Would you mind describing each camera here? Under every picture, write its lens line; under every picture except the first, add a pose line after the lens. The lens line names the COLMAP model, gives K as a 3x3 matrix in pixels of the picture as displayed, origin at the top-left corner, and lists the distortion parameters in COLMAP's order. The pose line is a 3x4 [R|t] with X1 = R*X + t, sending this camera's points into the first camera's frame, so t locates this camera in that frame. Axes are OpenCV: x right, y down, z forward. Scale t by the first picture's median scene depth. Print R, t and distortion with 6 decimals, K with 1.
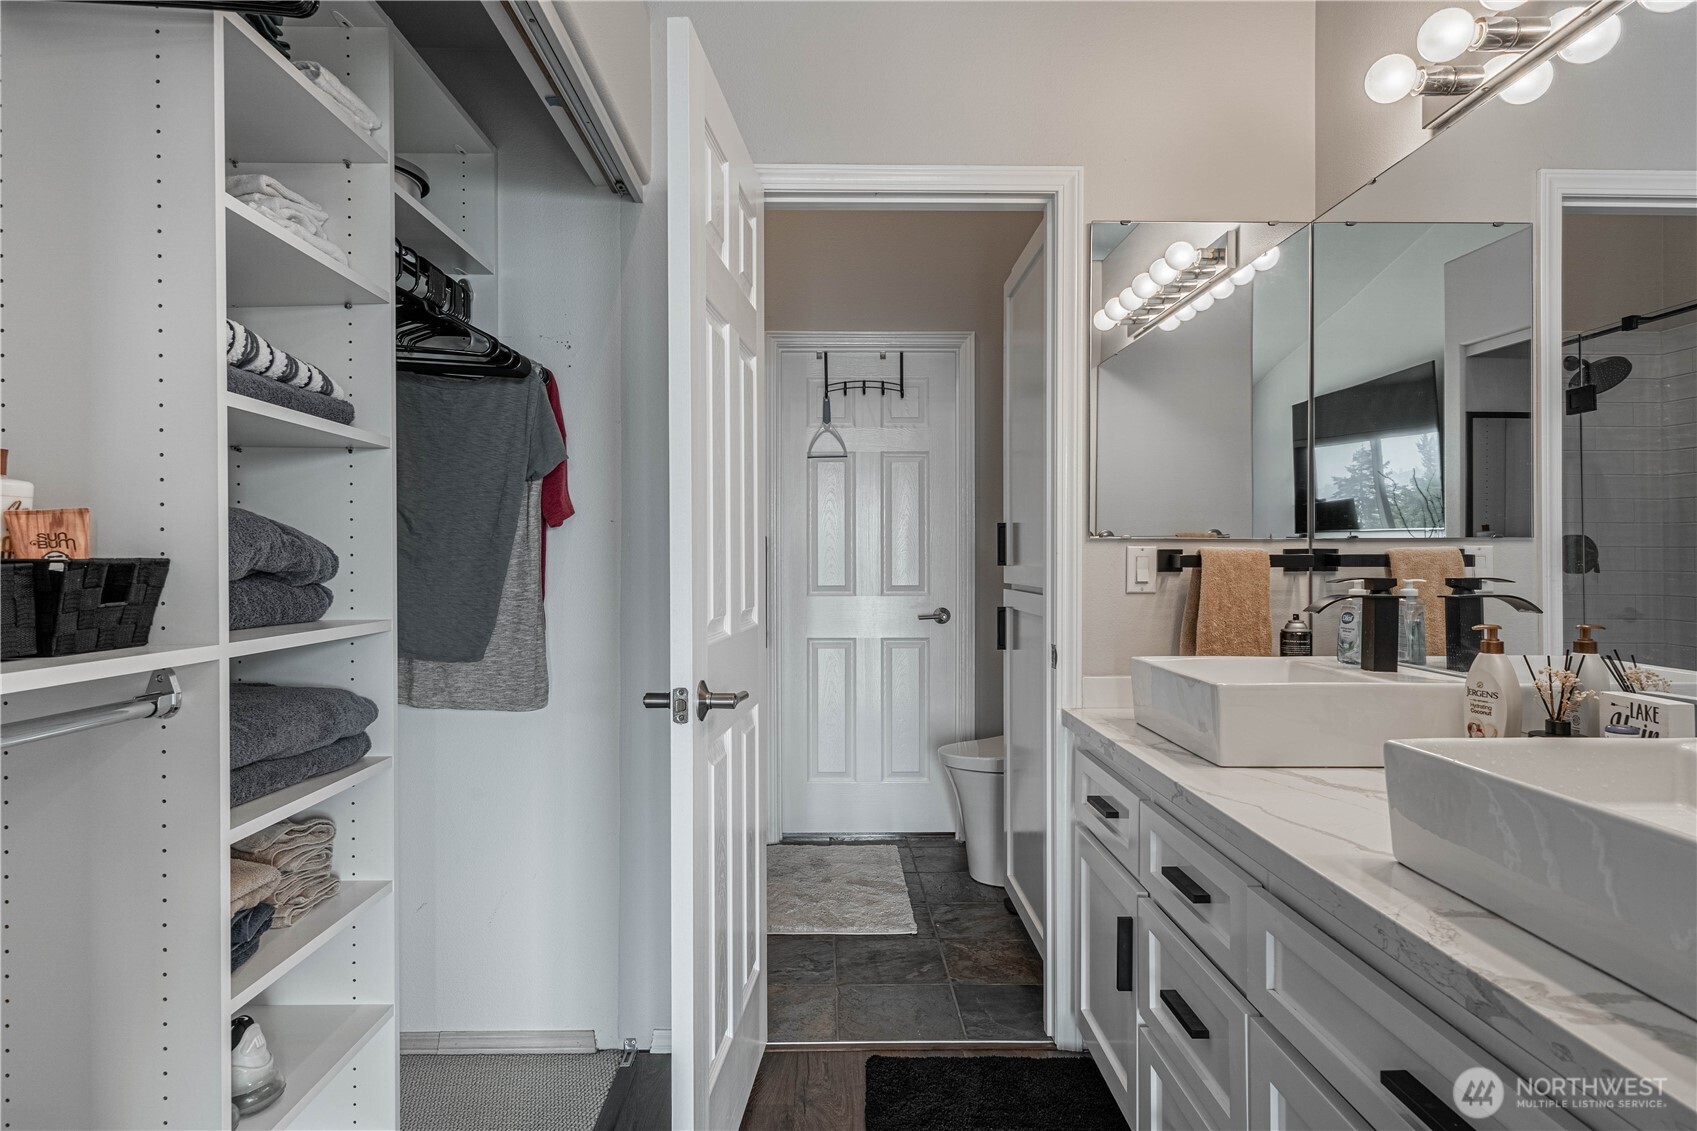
lens RADIAL K [[953.2, 0, 845.2], [0, 953.2, 562.6], [0, 0, 1]] dist [-0.035162, -0.001667]
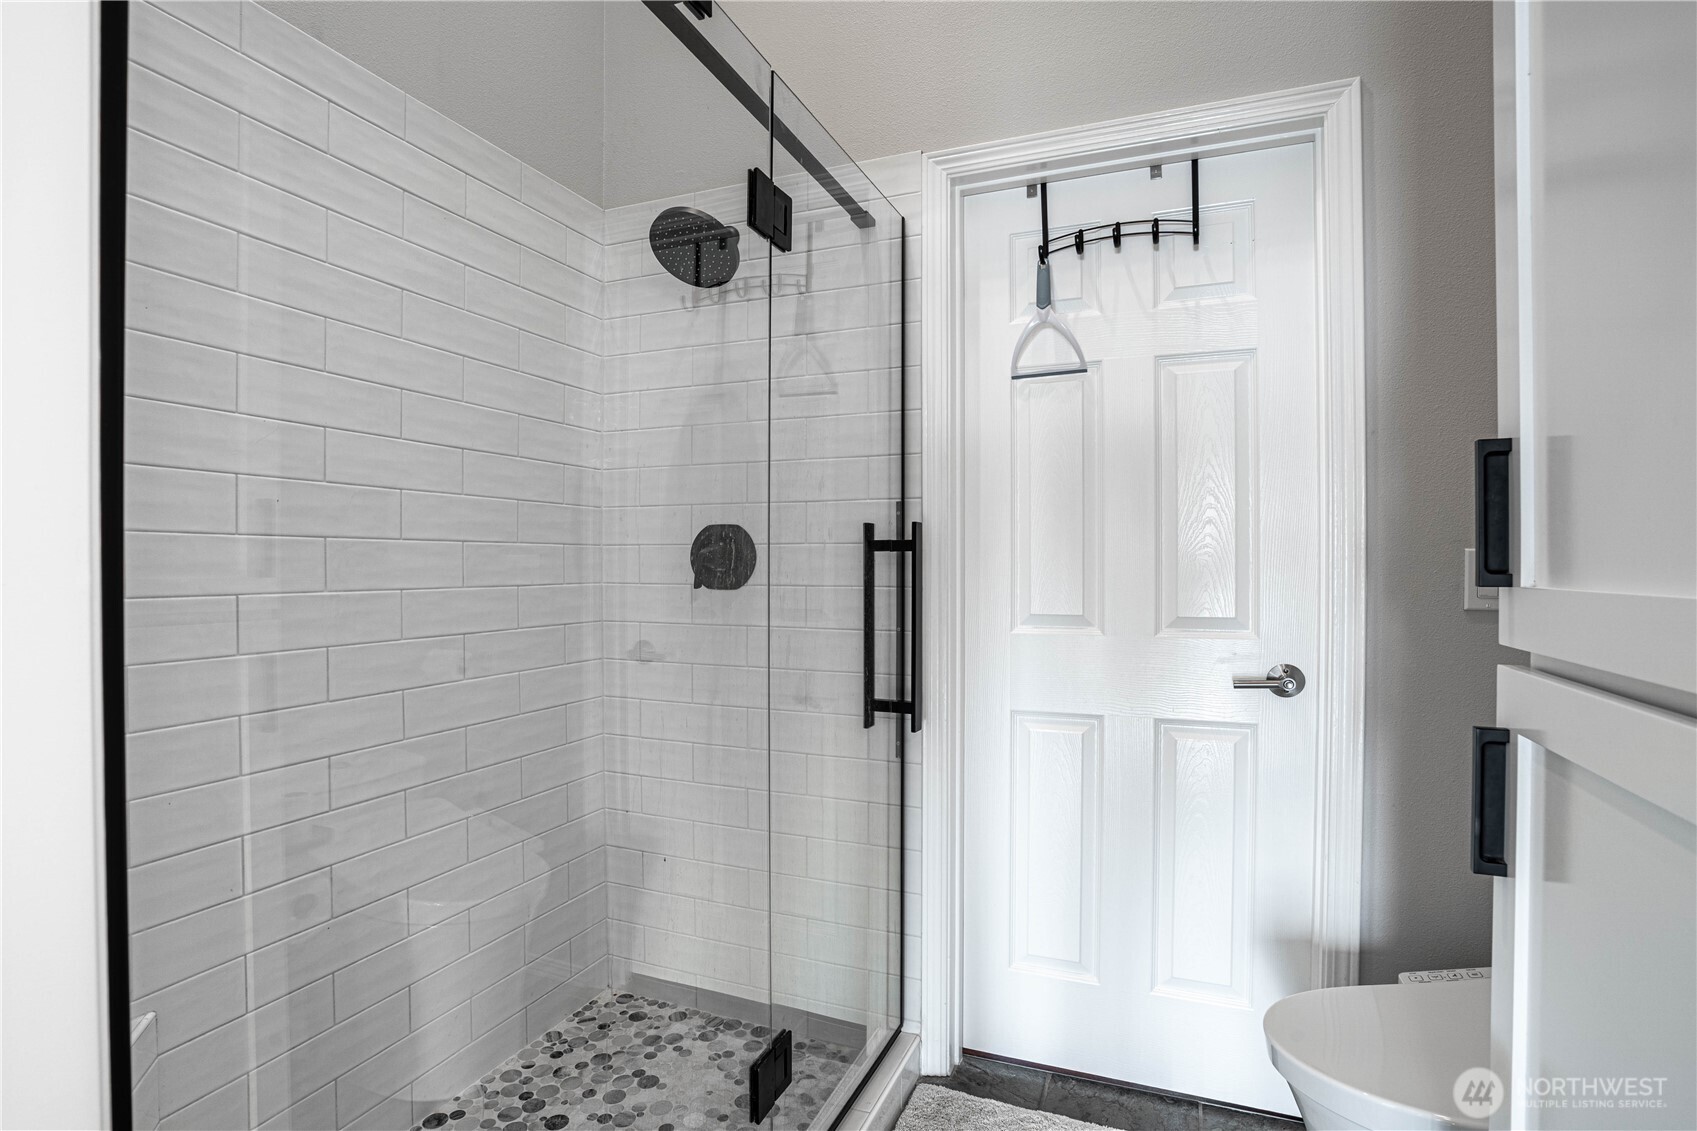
lens RADIAL K [[811.5, 0, 848.6], [0, 811.5, 551.1], [0, 0, 1]] dist [-0.015891, 0.004795]
pose [[0.915047, -0.001198, -0.403345, 0.064031], [-0.004529, 0.999902, -0.013245, -0.003220], [0.403322, 0.013947, 0.914952, 0.535891]]
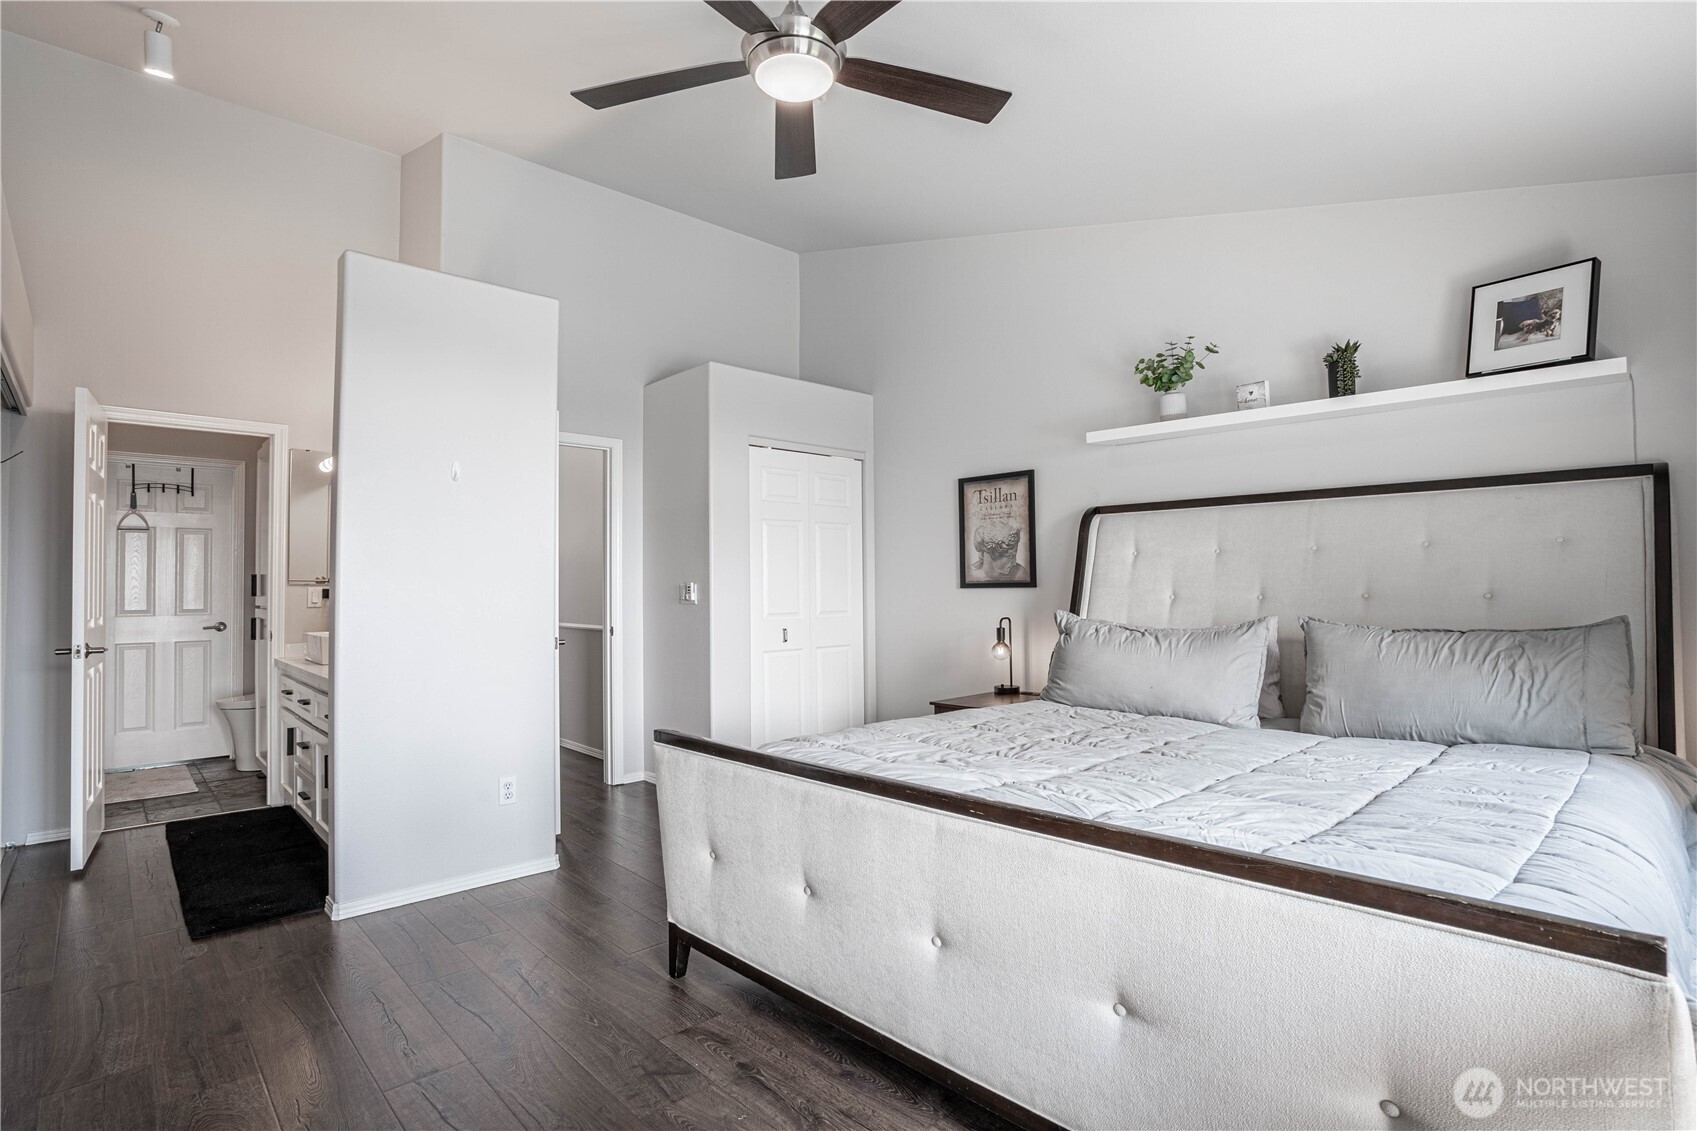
lens RADIAL K [[811.5, 0, 816.2], [0, 811.5, 574.8], [0, 0, 1]] dist [-0.015891, 0.004795]
pose [[0.757103, 0.010292, 0.653214, -0.032505], [0.005022, 0.999755, -0.021572, -0.000001], [-0.653276, 0.019612, 0.756866, -0.769736]]
